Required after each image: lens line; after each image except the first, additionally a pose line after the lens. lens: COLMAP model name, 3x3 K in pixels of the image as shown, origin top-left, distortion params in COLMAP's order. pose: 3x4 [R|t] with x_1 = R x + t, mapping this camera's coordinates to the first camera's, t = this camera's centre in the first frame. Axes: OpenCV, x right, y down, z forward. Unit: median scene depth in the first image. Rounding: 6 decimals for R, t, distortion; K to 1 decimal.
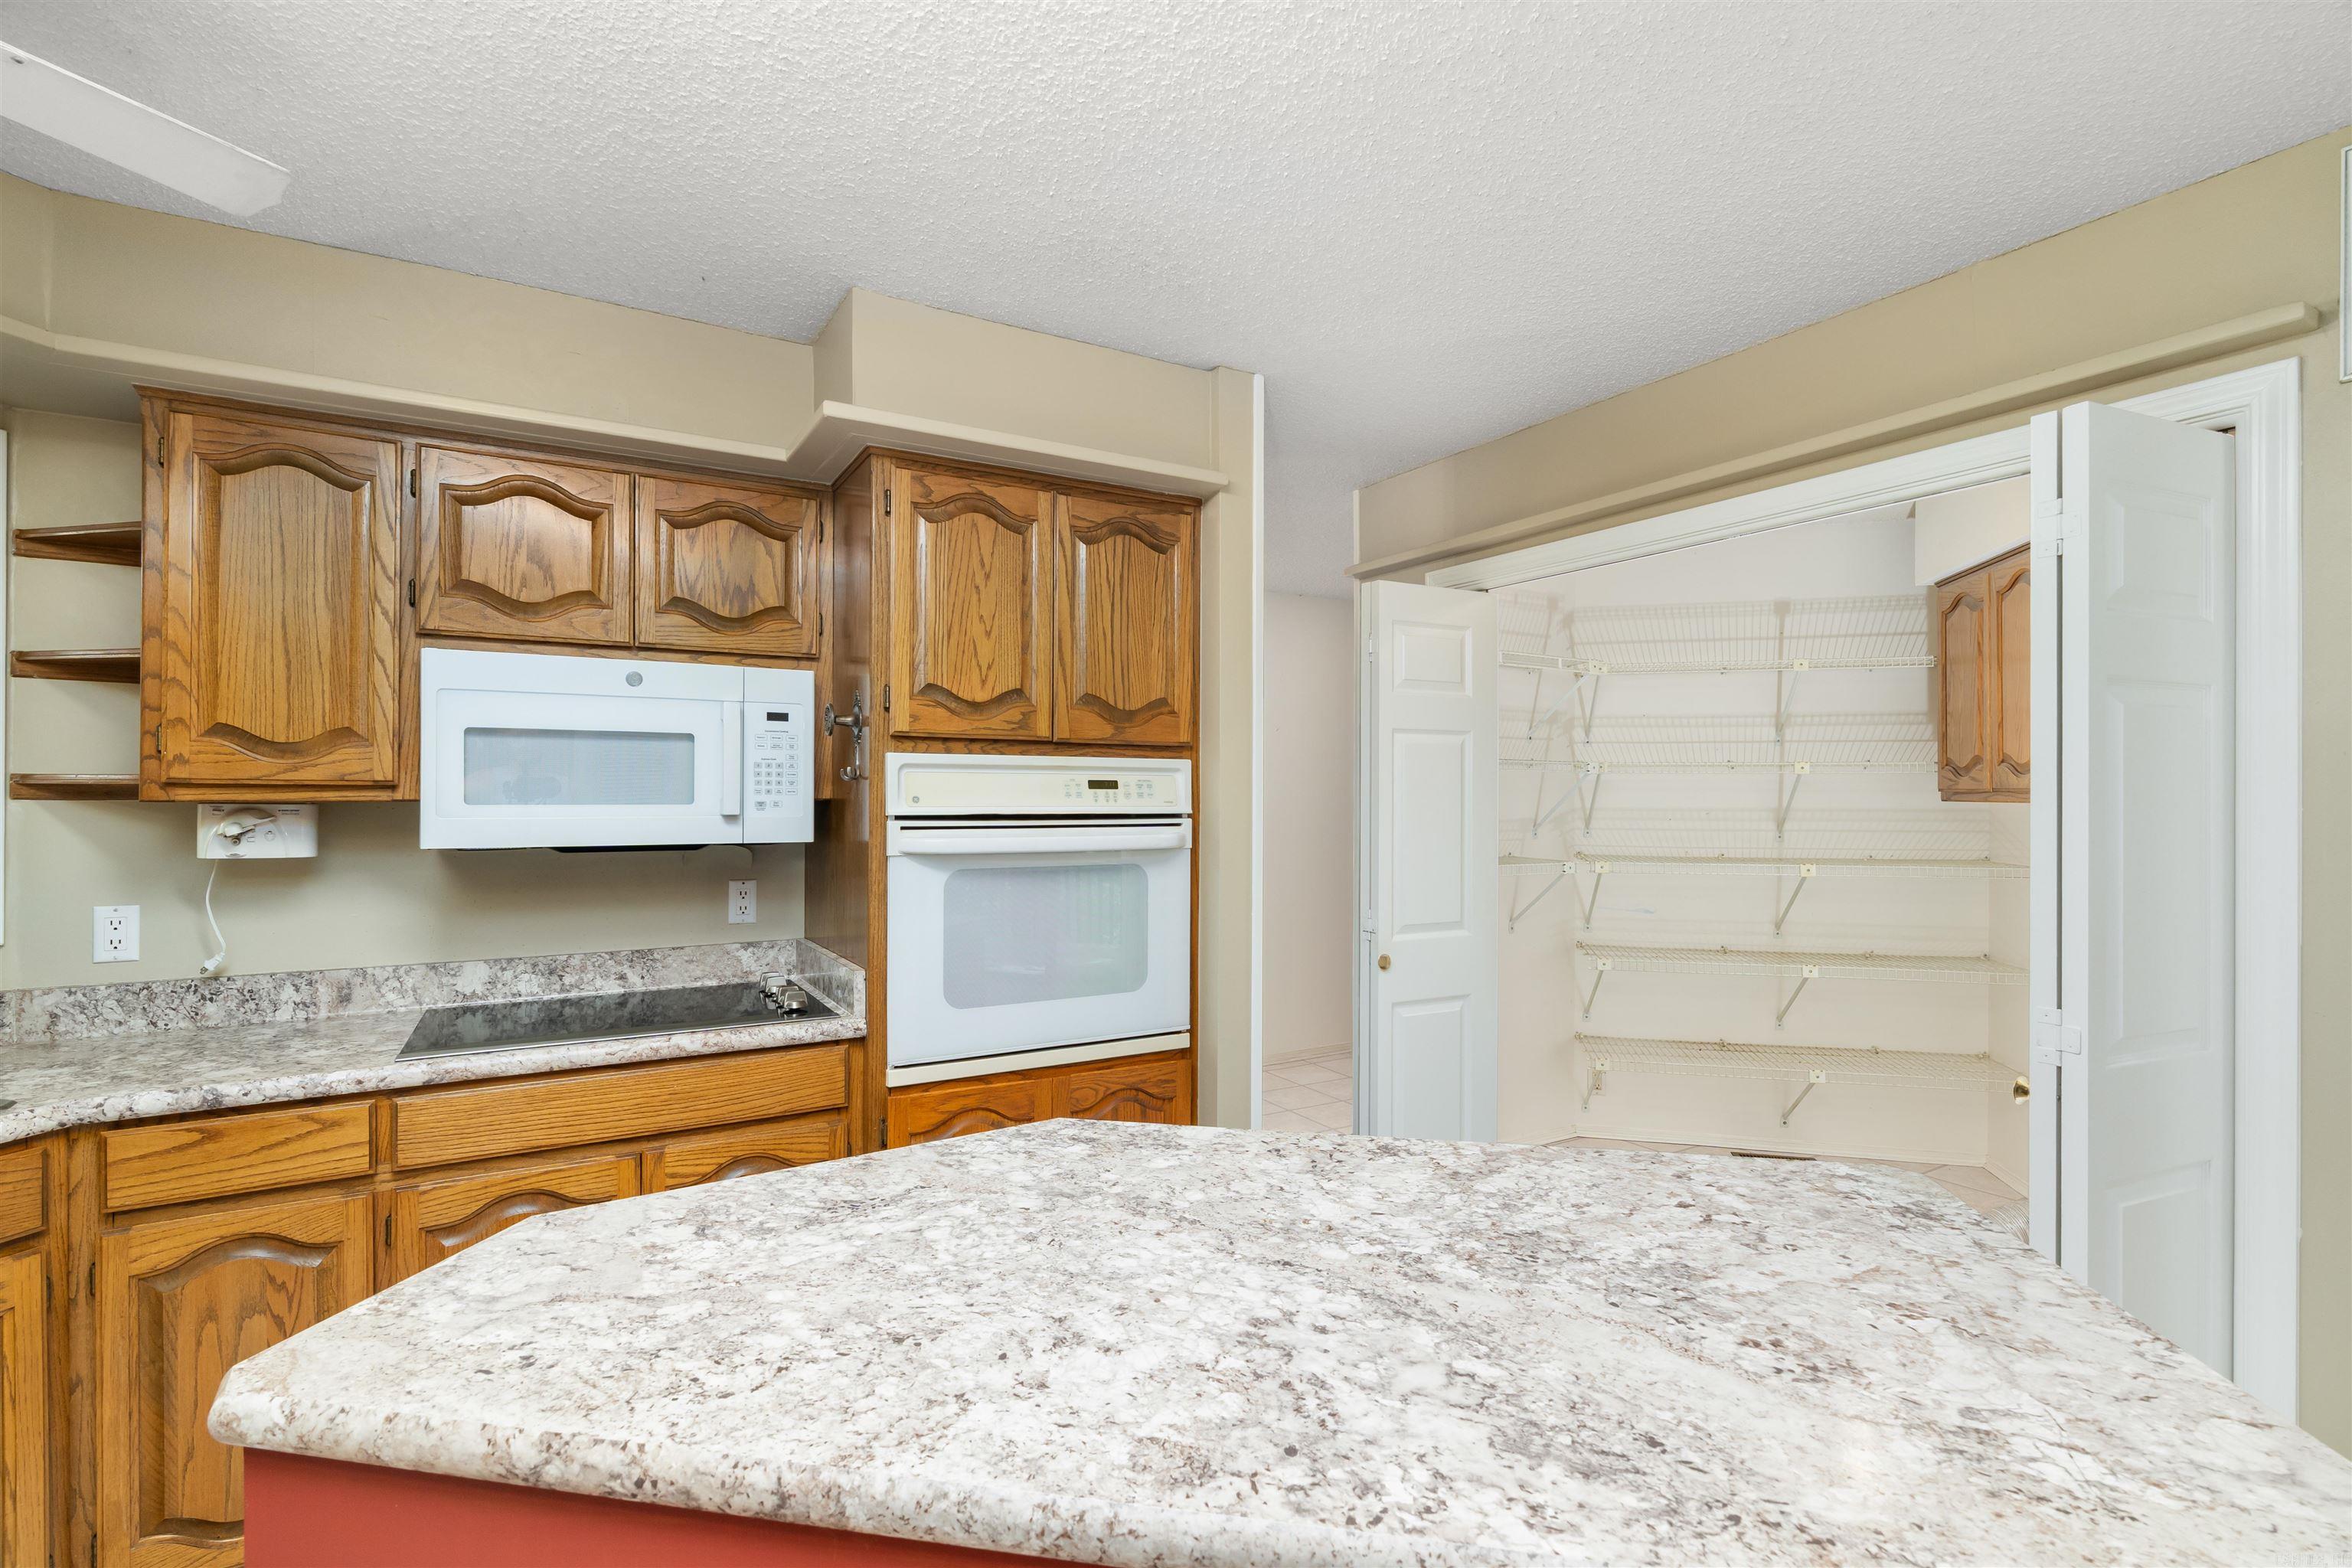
lens RADIAL K [[1074.4, 0, 1177.9], [0, 1074.4, 794.5], [0, 0, 1]] dist [-0.011831, 0.003770]
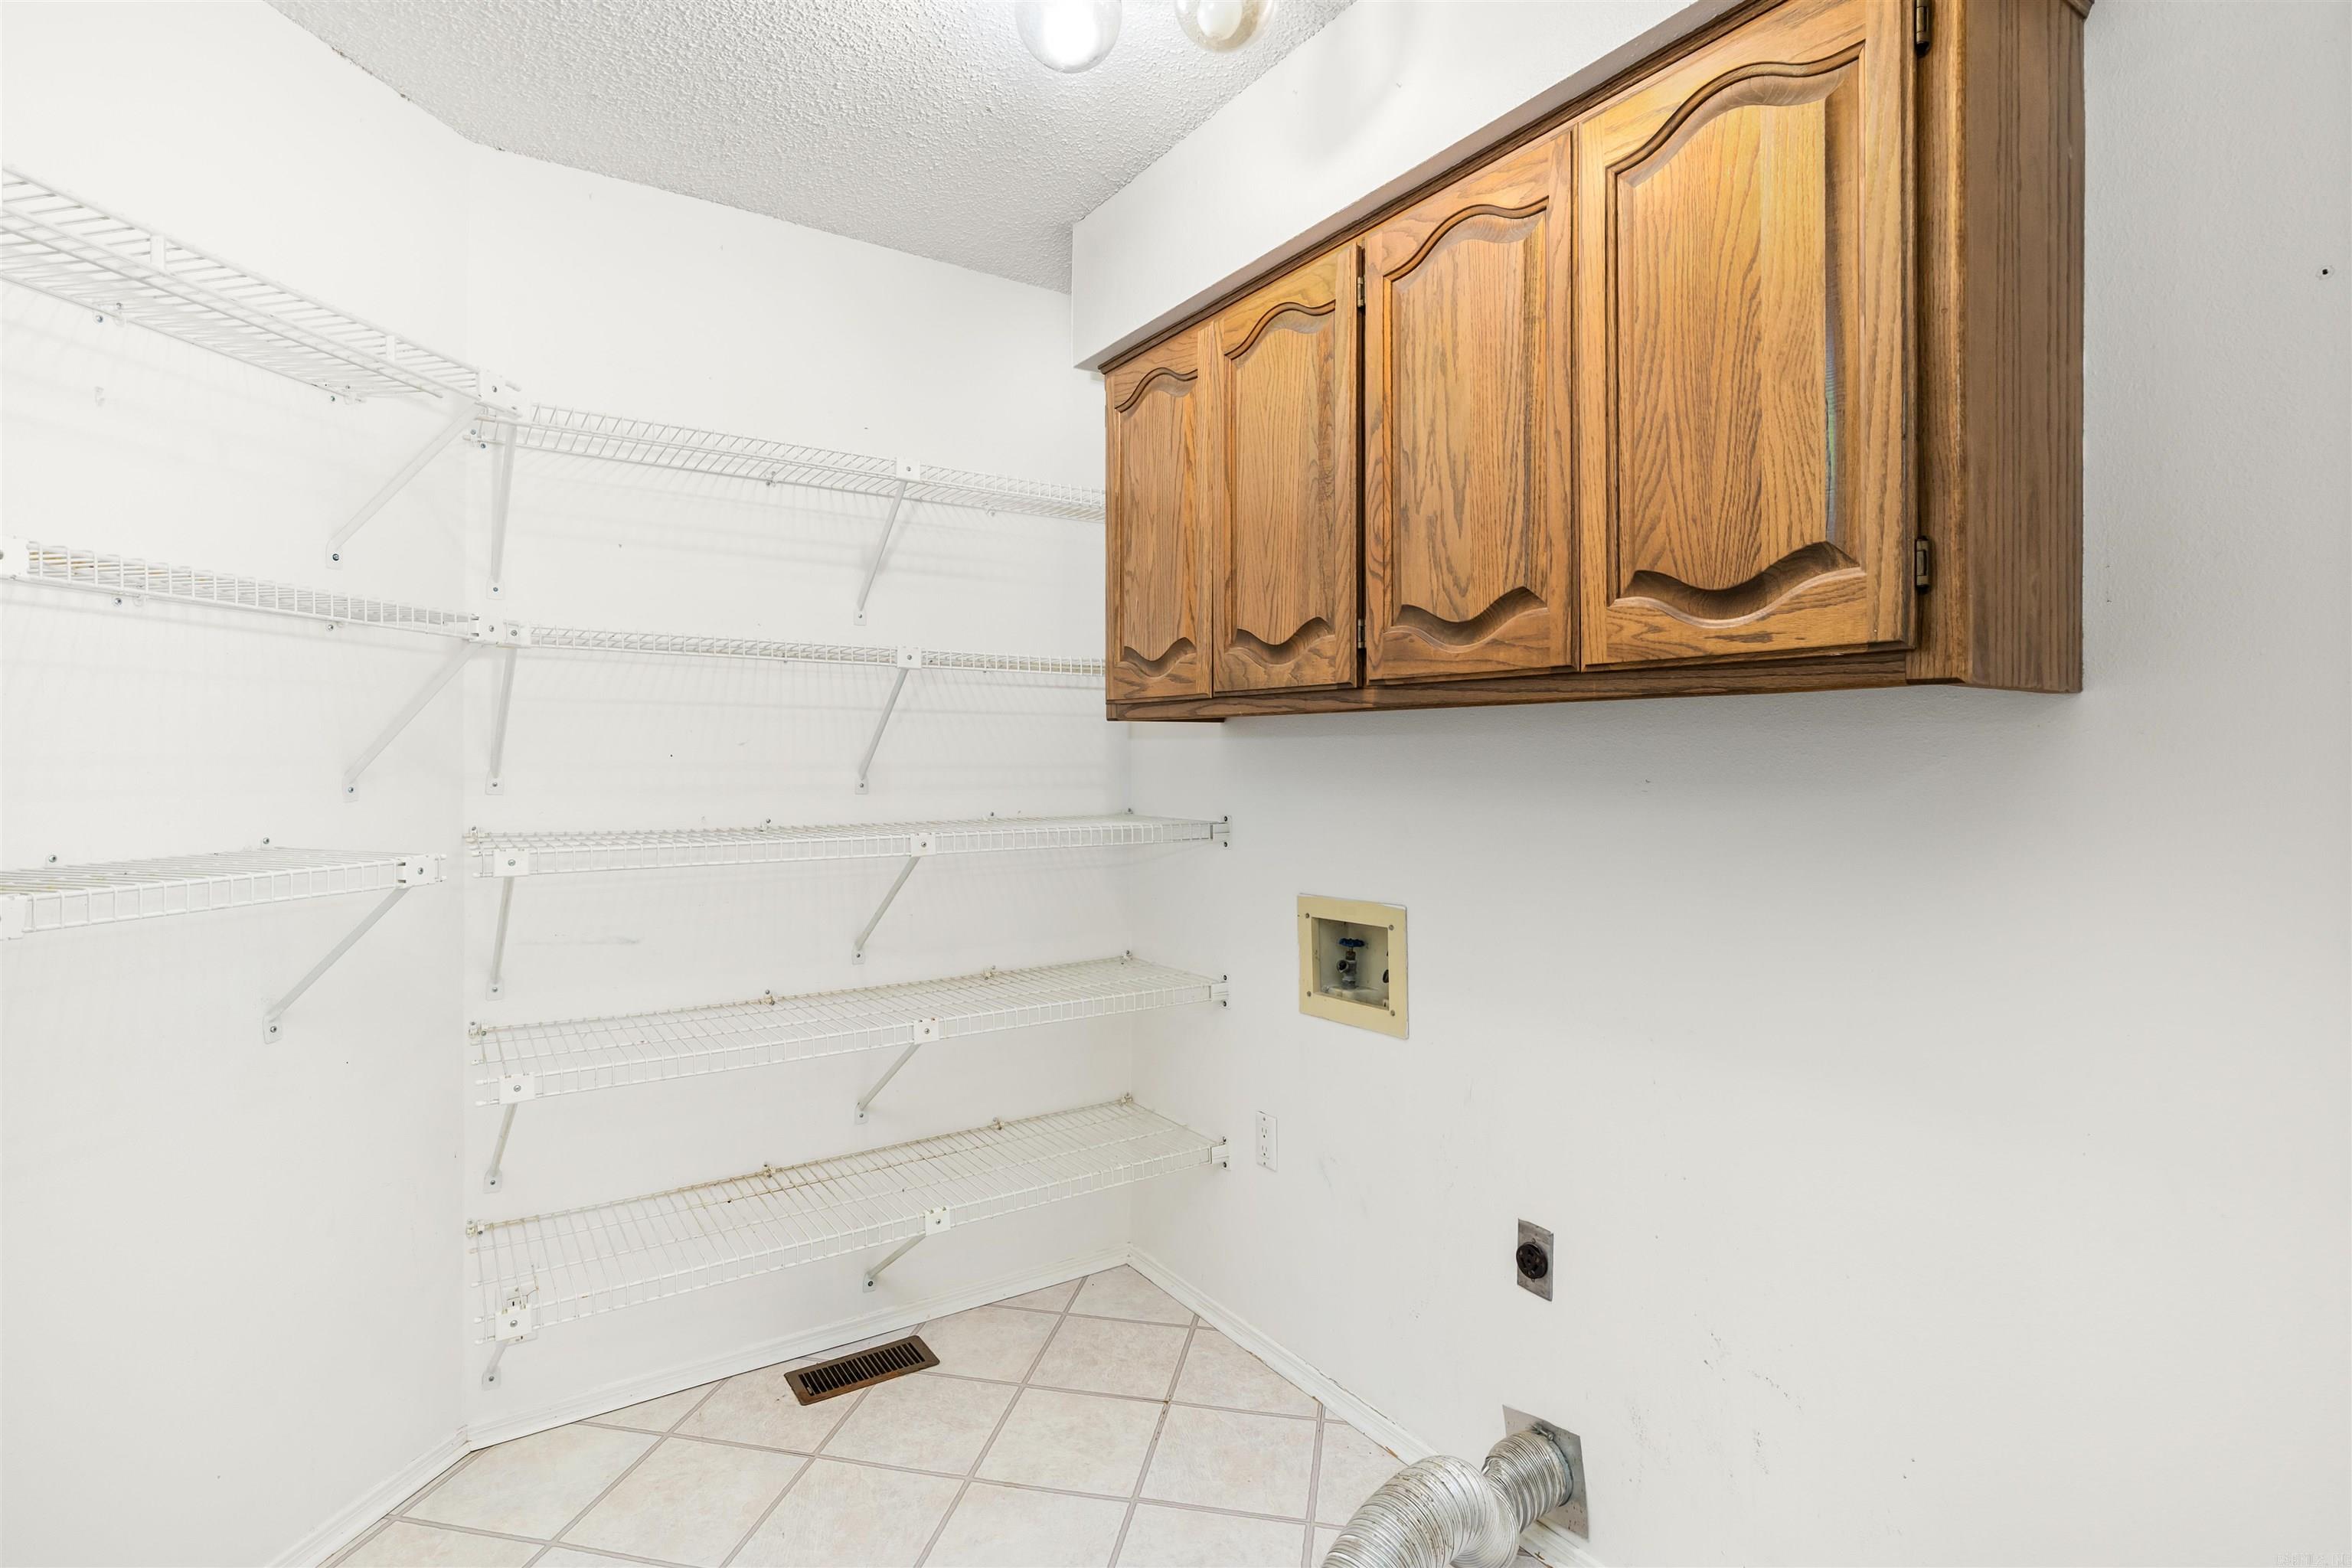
lens RADIAL K [[1152.4, 0, 1144.0], [0, 1152.4, 750.4], [0, 0, 1]] dist [-0.016841, -0.000189]
pose [[0.686288, 0.004117, 0.727318, 0.439727], [-0.004534, 0.999989, -0.001383, 0.043807], [-0.727316, -0.002348, 0.686299, 0.942468]]
